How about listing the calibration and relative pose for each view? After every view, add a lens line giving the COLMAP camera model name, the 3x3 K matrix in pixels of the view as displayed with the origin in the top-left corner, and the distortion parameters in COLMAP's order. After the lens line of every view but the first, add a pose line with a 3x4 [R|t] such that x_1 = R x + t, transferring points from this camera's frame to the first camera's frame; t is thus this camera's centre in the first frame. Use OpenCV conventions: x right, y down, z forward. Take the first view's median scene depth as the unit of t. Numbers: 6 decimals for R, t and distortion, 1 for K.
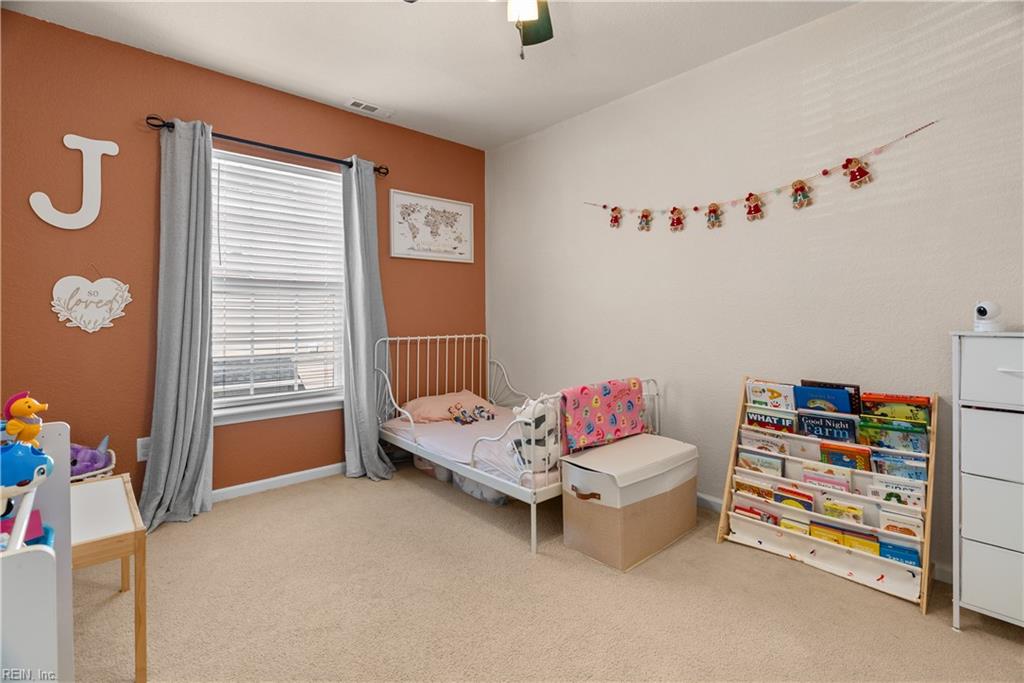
lens RADIAL K [[473.3, 0, 518.6], [0, 473.3, 317.1], [0, 0, 1]] dist [0.000193, 0.000106]
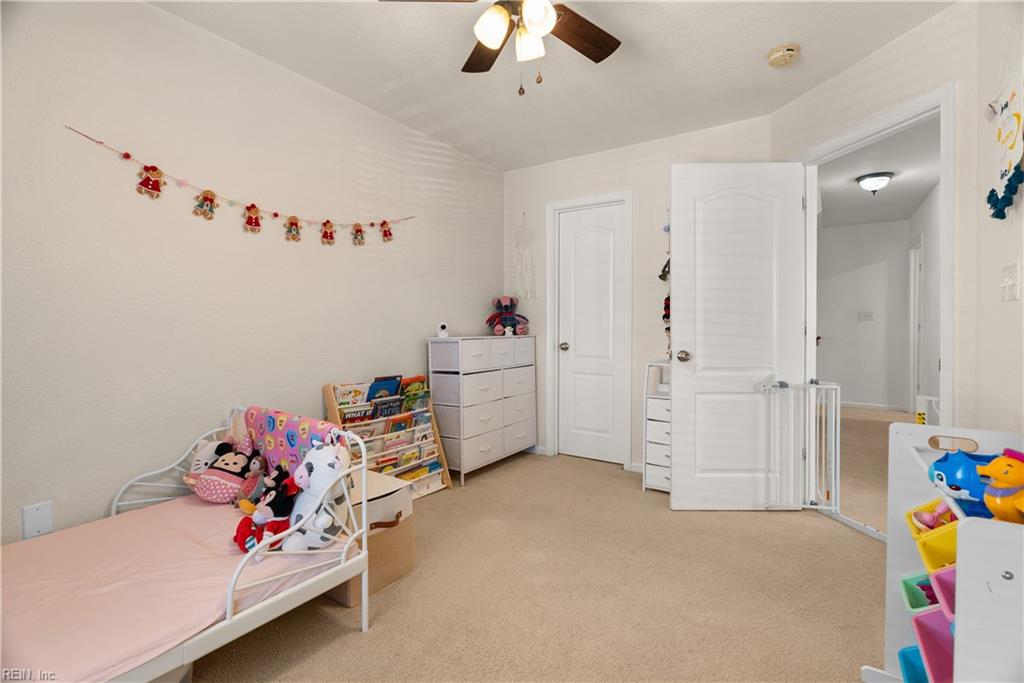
lens RADIAL K [[473.3, 0, 513.8], [0, 473.3, 333.6], [0, 0, 1]] dist [0.000193, 0.000106]
pose [[-0.234666, -0.013734, 0.971979, -0.822773], [0.001587, 0.999893, 0.014512, -0.010688], [-0.972075, 0.004948, -0.234620, 0.977389]]
